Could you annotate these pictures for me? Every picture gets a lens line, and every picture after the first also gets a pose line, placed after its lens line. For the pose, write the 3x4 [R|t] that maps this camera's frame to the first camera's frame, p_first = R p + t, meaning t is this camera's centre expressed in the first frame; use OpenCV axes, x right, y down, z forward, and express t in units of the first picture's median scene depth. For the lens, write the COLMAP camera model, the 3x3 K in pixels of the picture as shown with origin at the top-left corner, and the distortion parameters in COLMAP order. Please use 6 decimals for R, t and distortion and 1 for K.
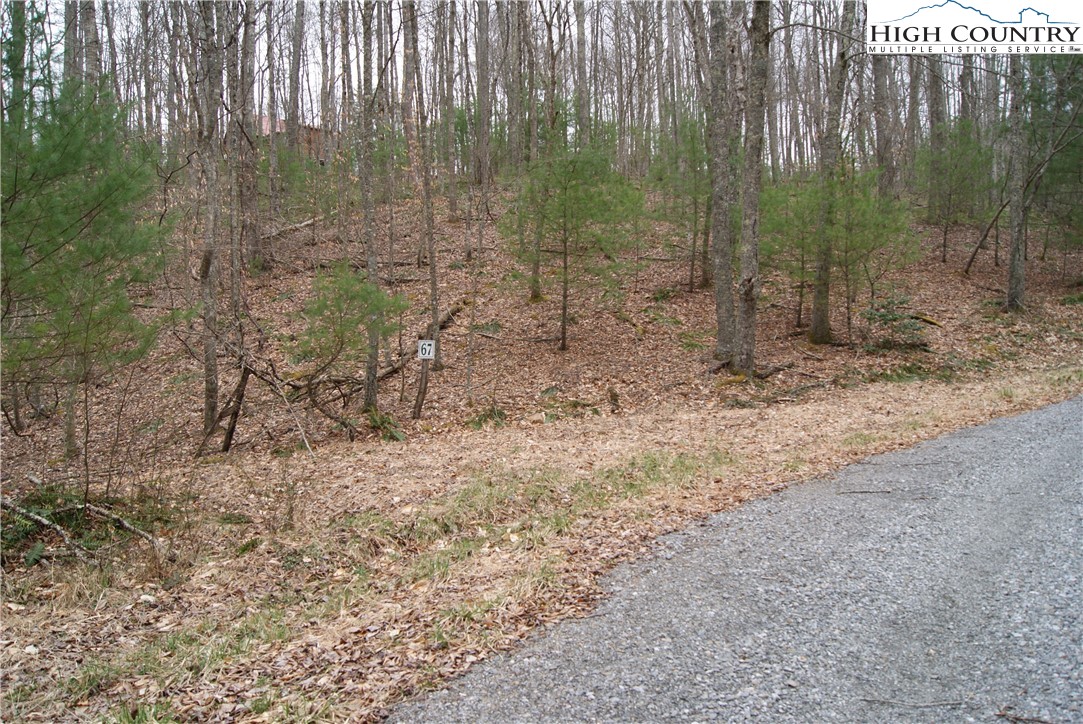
lens RADIAL K [[845.6, 0, 541.5], [0, 845.6, 362.0], [0, 0, 1]] dist [-0.081615, 0.013014]
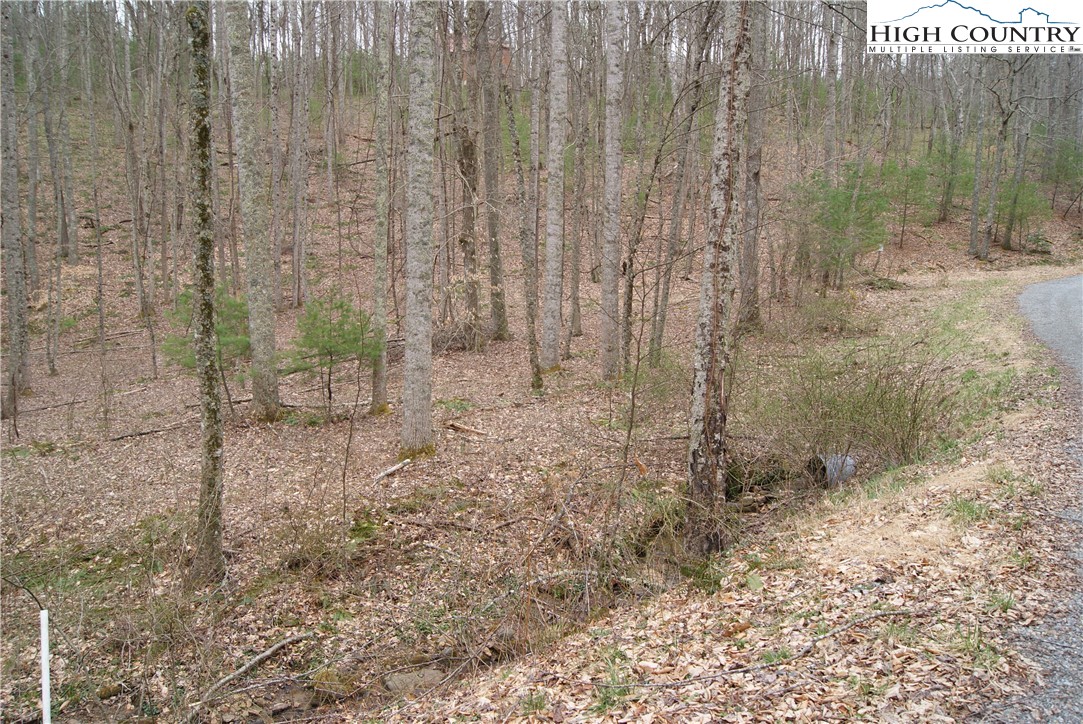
lens RADIAL K [[845.6, 0, 541.5], [0, 845.6, 362.0], [0, 0, 1]] dist [-0.081615, 0.013014]
pose [[0.997928, 0.033587, -0.054870, -0.985292], [-0.026031, 0.990767, 0.133053, 0.021042], [0.058833, -0.131349, 0.989589, -1.695645]]
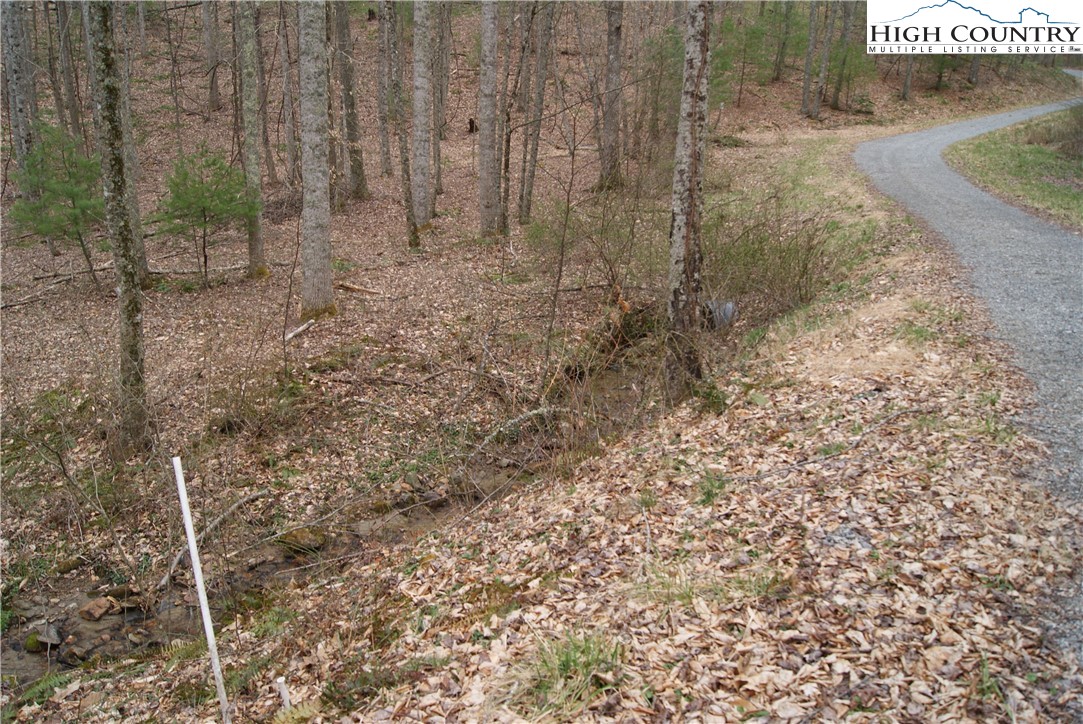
lens RADIAL K [[845.6, 0, 541.5], [0, 845.6, 362.0], [0, 0, 1]] dist [-0.081615, 0.013014]
pose [[0.988537, -0.007176, 0.150810, -1.066461], [-0.036588, 0.957712, 0.285394, 0.028466], [-0.146480, -0.287641, 0.946470, -1.712227]]
